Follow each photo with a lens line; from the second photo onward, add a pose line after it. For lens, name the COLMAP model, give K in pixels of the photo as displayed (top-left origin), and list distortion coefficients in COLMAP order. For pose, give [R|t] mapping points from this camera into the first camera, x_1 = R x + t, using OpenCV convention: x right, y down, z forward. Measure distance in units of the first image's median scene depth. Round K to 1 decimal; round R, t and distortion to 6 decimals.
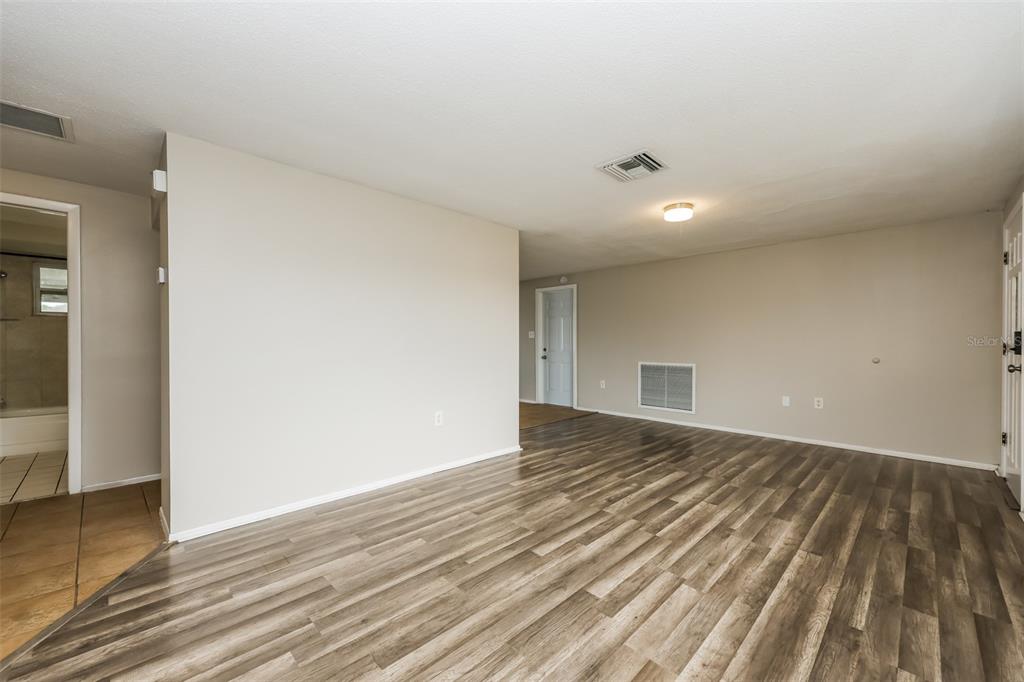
lens RADIAL K [[412.1, 0, 508.9], [0, 412.1, 343.6], [0, 0, 1]] dist [0.001243, 0.000216]
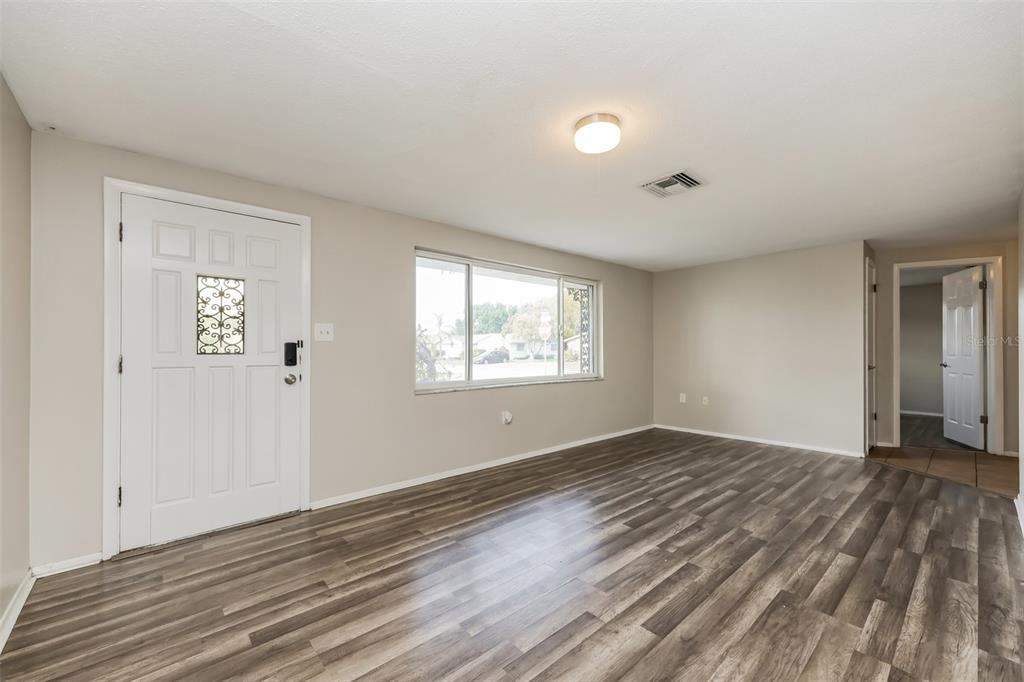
lens RADIAL K [[412.1, 0, 508.9], [0, 412.1, 343.6], [0, 0, 1]] dist [0.001243, 0.000216]
pose [[-0.997719, 0.002650, 0.067445, 0.635646], [0.002200, 0.999975, -0.006754, -0.021436], [-0.067461, -0.006590, -0.997700, 2.053420]]
